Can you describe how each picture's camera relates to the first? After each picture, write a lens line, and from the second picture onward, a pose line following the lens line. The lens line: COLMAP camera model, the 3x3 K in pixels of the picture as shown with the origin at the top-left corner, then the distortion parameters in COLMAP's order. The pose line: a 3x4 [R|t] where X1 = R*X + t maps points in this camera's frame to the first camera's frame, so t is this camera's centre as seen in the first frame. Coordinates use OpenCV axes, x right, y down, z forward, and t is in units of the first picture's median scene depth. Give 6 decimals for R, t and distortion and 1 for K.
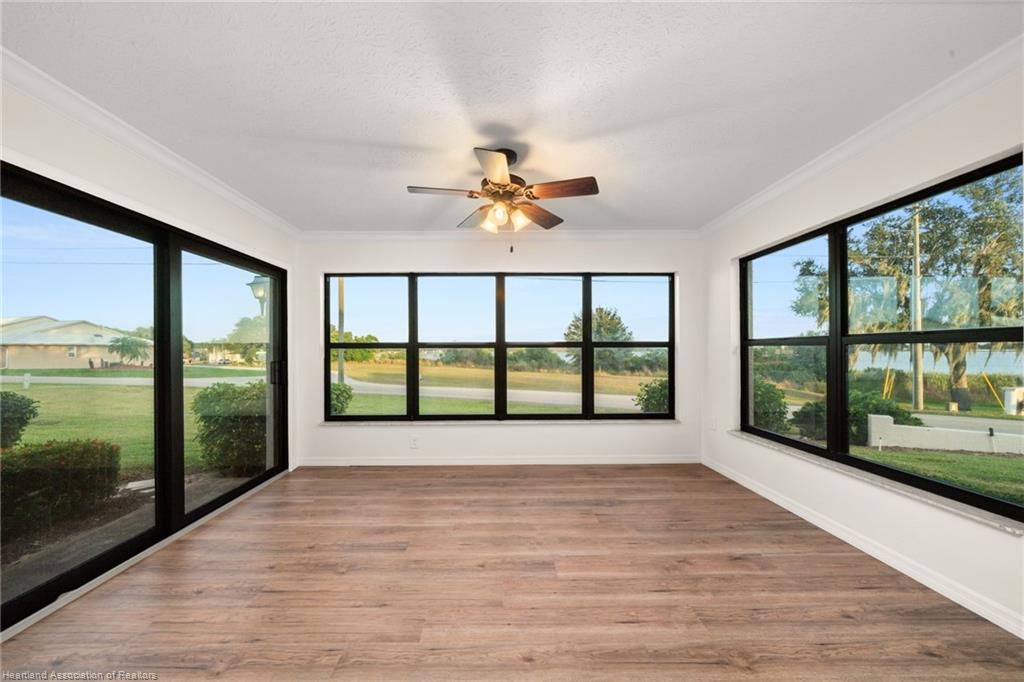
lens RADIAL K [[354.3, 0, 503.1], [0, 354.3, 348.9], [0, 0, 1]] dist [-0.002748, -0.000112]
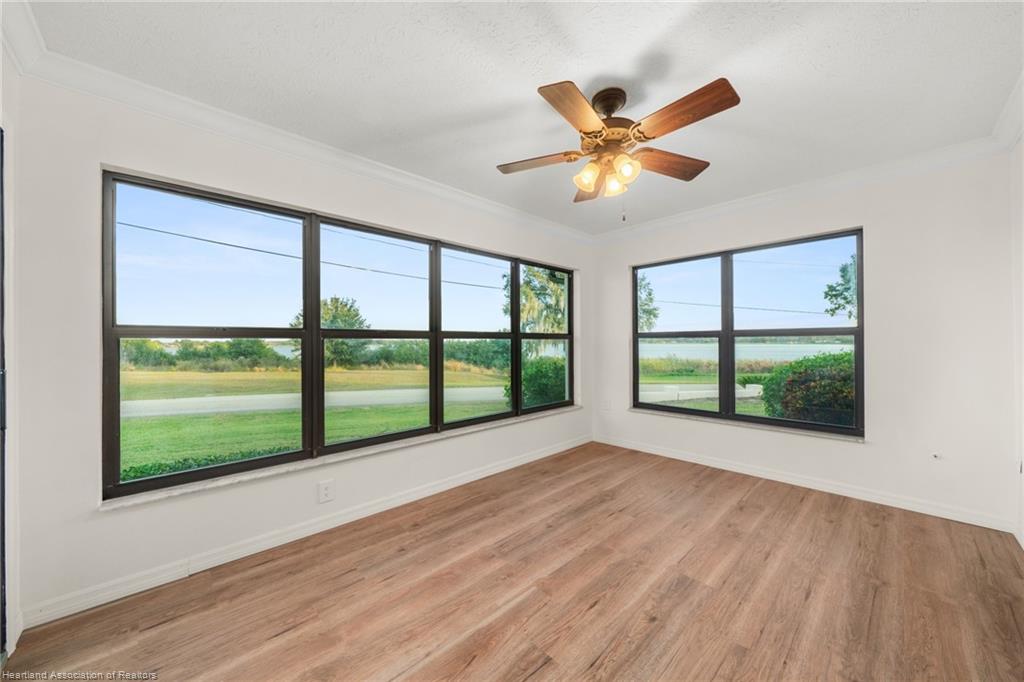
lens RADIAL K [[361.9, 0, 496.3], [0, 361.9, 338.2], [0, 0, 1]] dist [0.001497, 0.000103]
pose [[0.745189, 0.007099, 0.666816, -0.436081], [0.000334, 0.999939, -0.011019, 0.004754], [-0.666854, 0.008434, 0.745141, 0.325198]]
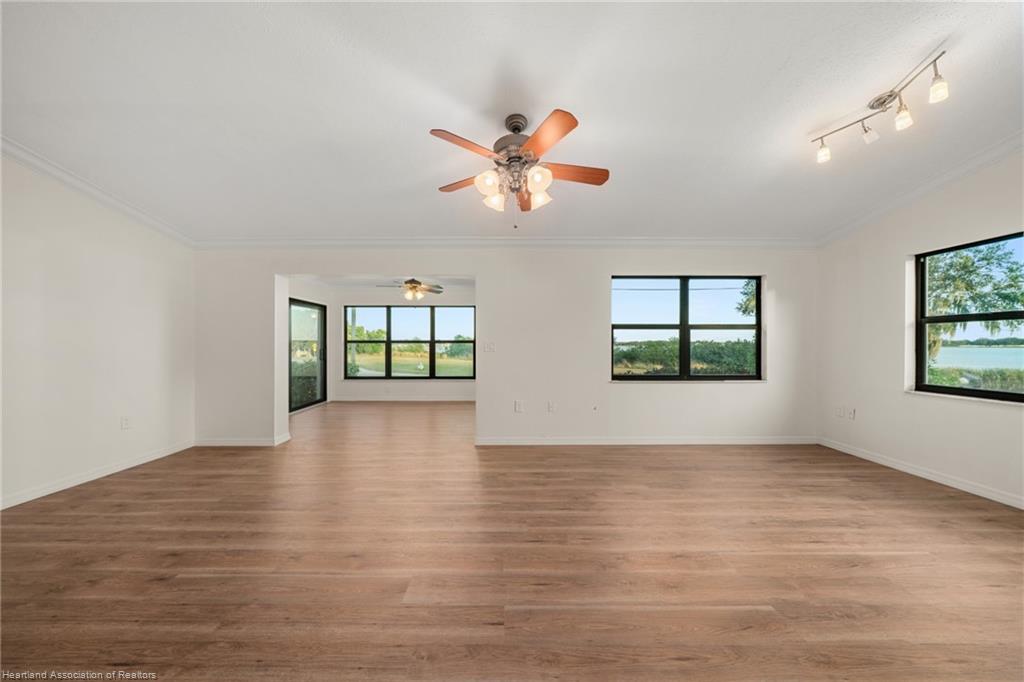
lens RADIAL K [[354.3, 0, 515.9], [0, 354.3, 344.7], [0, 0, 1]] dist [-0.002748, -0.000112]
pose [[0.999992, 0.003854, 0.000841, 0.462838], [-0.003858, 0.999979, 0.005195, -0.007029], [-0.000821, -0.005198, 0.999986, -1.001761]]
